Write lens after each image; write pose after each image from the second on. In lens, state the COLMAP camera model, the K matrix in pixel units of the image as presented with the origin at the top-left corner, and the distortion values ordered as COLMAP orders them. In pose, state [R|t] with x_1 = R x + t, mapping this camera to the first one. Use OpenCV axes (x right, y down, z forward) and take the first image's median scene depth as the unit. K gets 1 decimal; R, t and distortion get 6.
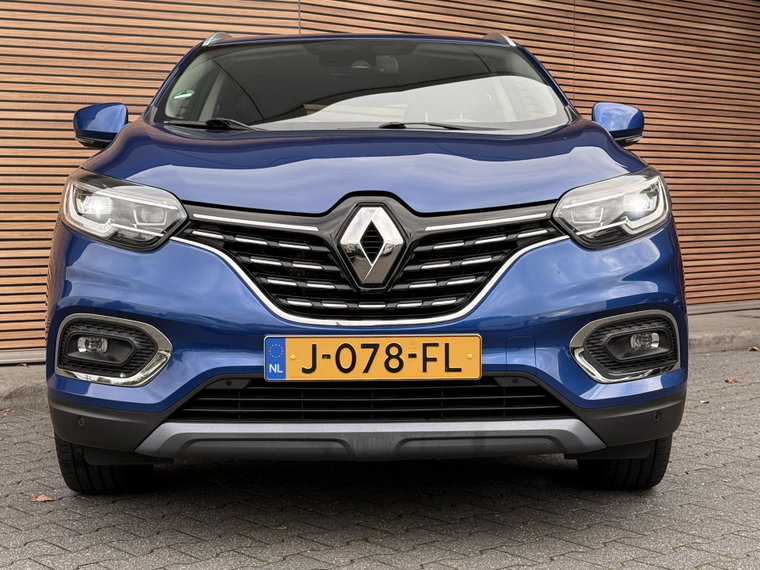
lens RADIAL K [[1272.8, 0, 380.0], [0, 1272.8, 285.0], [0, 0, 1]] dist [0.053424, -0.008935]
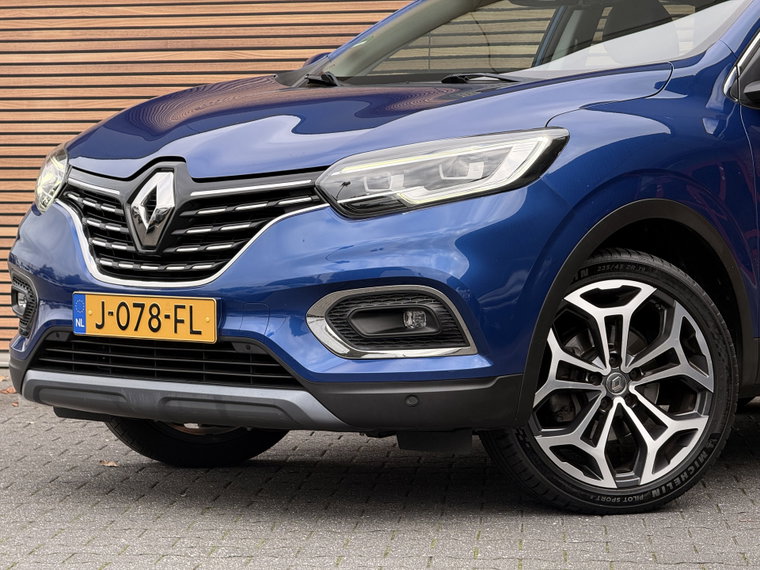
lens RADIAL K [[2619.1, 0, 380.0], [0, 2619.1, 285.0], [0, 0, 1]] dist [0.267340, 0.560662]
pose [[0.725525, 0.035196, -0.687295, 1.594431], [-0.046402, 0.998920, 0.002172, 0.017176], [0.686629, 0.030316, 0.726375, -0.423031]]
